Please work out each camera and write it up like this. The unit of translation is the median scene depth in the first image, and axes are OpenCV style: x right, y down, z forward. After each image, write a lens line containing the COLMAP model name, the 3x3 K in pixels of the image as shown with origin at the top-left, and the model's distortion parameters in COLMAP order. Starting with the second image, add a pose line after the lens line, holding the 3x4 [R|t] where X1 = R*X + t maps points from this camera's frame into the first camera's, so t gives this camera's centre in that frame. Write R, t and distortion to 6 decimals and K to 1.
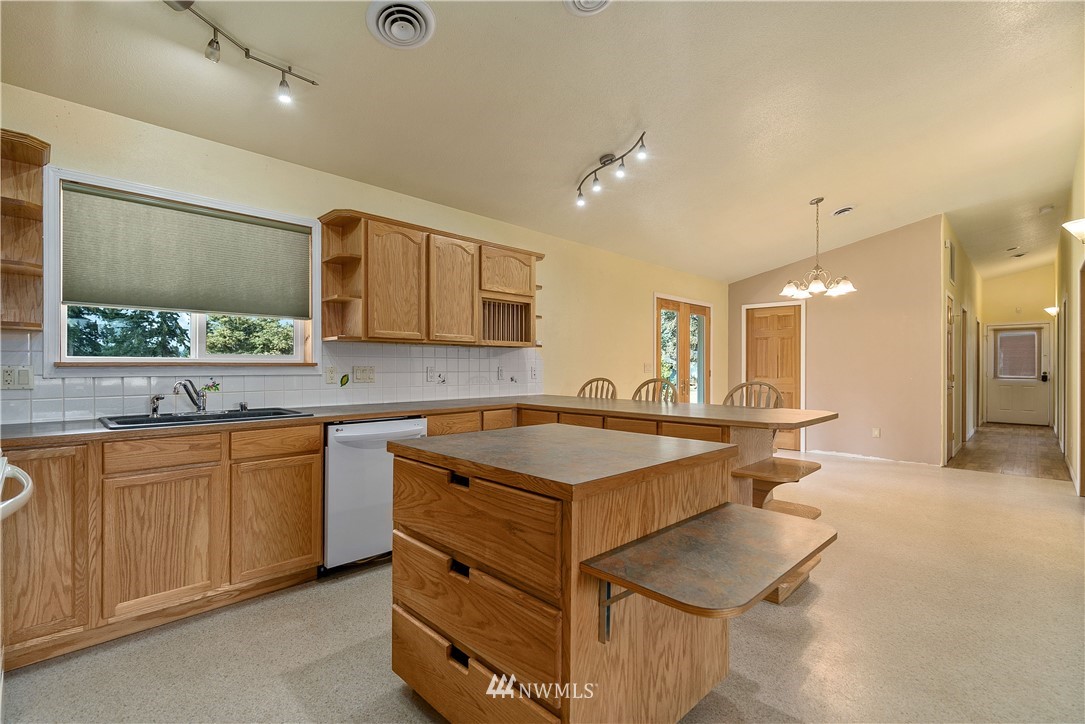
lens RADIAL K [[502.2, 0, 541.3], [0, 502.2, 364.9], [0, 0, 1]] dist [-0.004955, 0.001498]
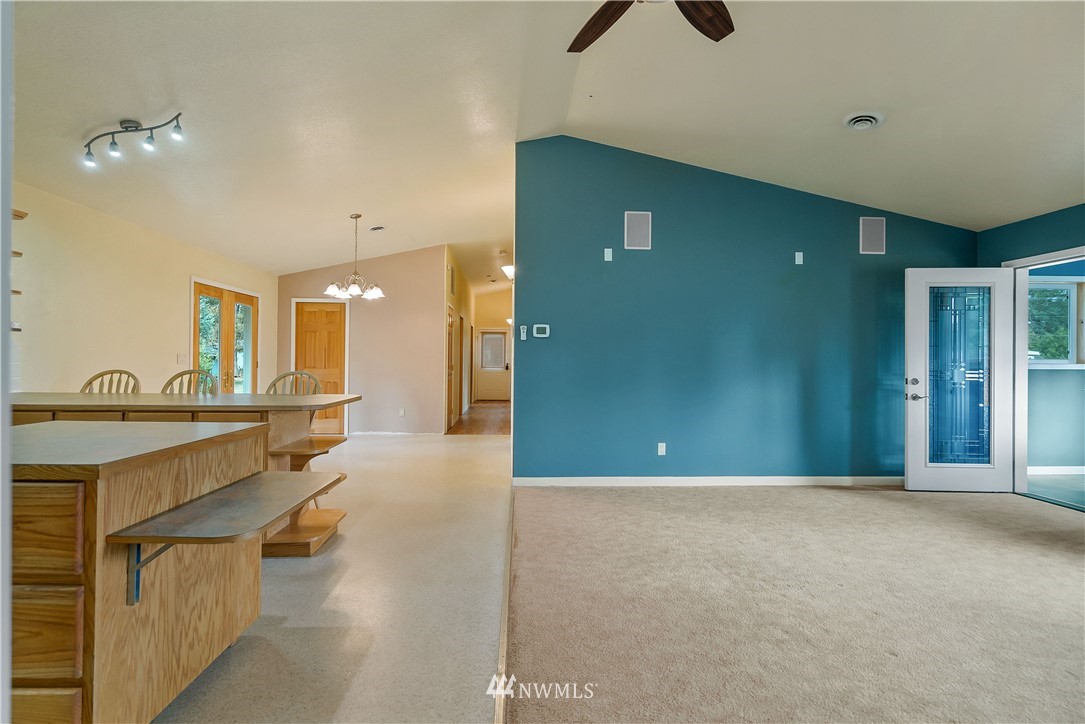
lens RADIAL K [[502.2, 0, 533.0], [0, 502.2, 358.7], [0, 0, 1]] dist [-0.004955, 0.001498]
pose [[0.682257, 0.006354, 0.731085, -0.030434], [-0.010040, 0.999949, 0.000679, -0.001327], [-0.731044, -0.007804, 0.682286, -0.145760]]
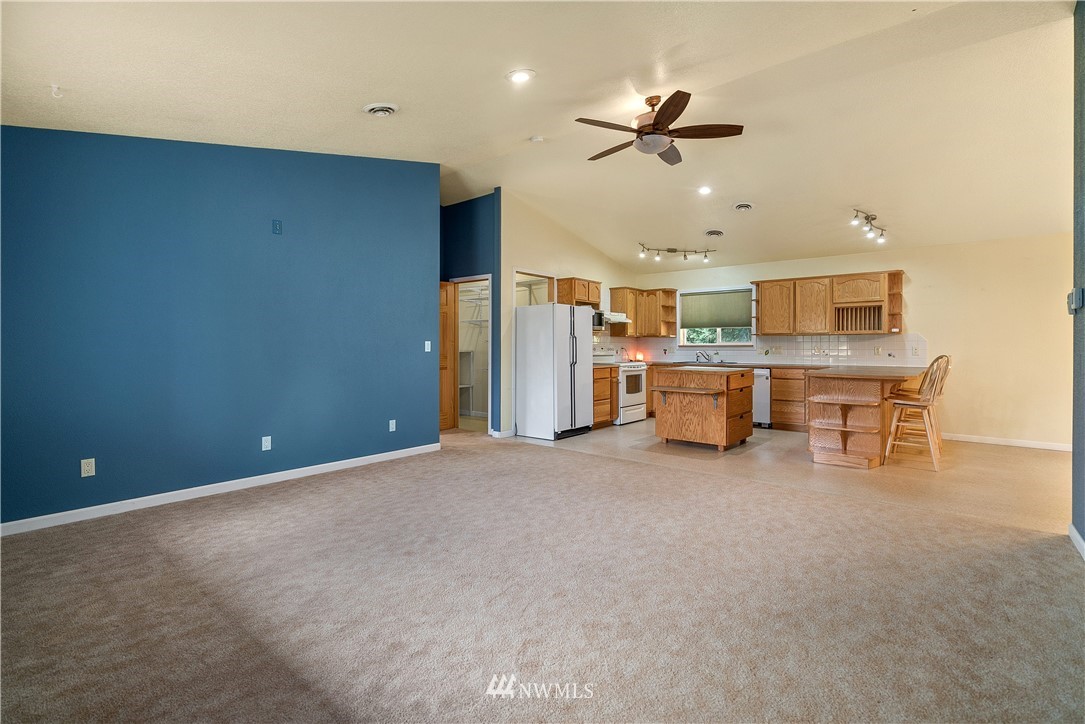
lens RADIAL K [[502.2, 0, 539.5], [0, 502.2, 346.5], [0, 0, 1]] dist [-0.004955, 0.001498]
pose [[0.083407, -0.002903, -0.996511, 1.698918], [0.002428, 0.999993, -0.002710, 0.006594], [0.996513, -0.002194, 0.083413, -0.199377]]
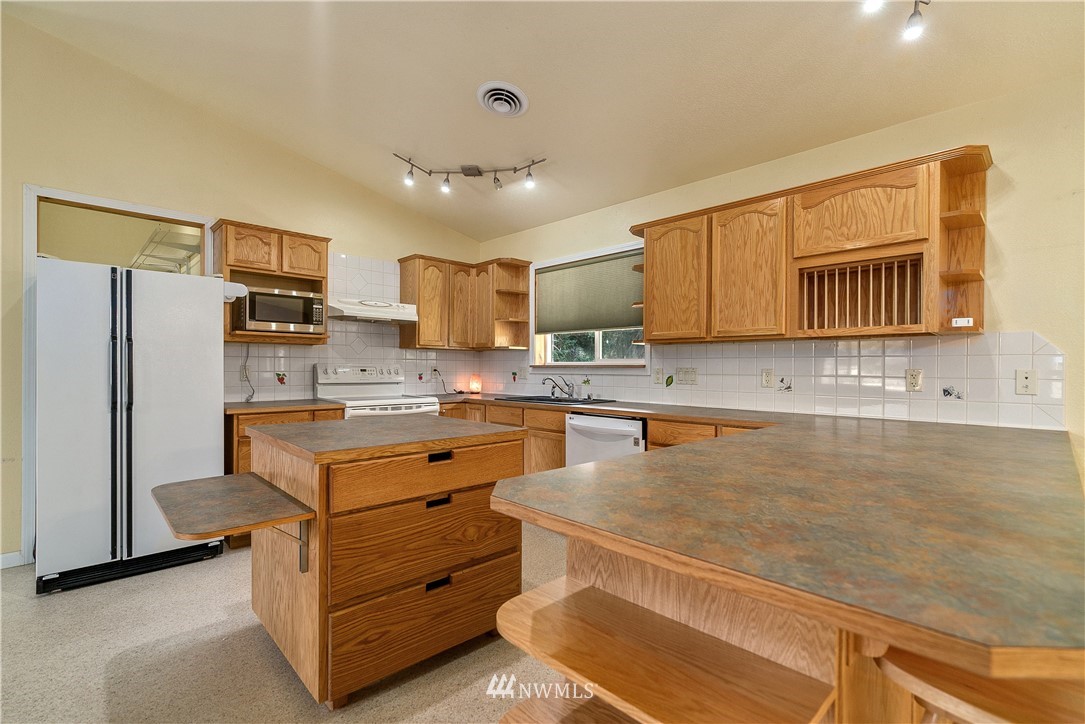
lens RADIAL K [[502.2, 0, 534.9], [0, 502.2, 368.0], [0, 0, 1]] dist [-0.004955, 0.001498]
pose [[-0.035688, -0.002697, -0.999359, 0.644634], [-0.003242, 0.999991, -0.002583, 0.006416], [0.999358, 0.003148, -0.035697, 0.723050]]
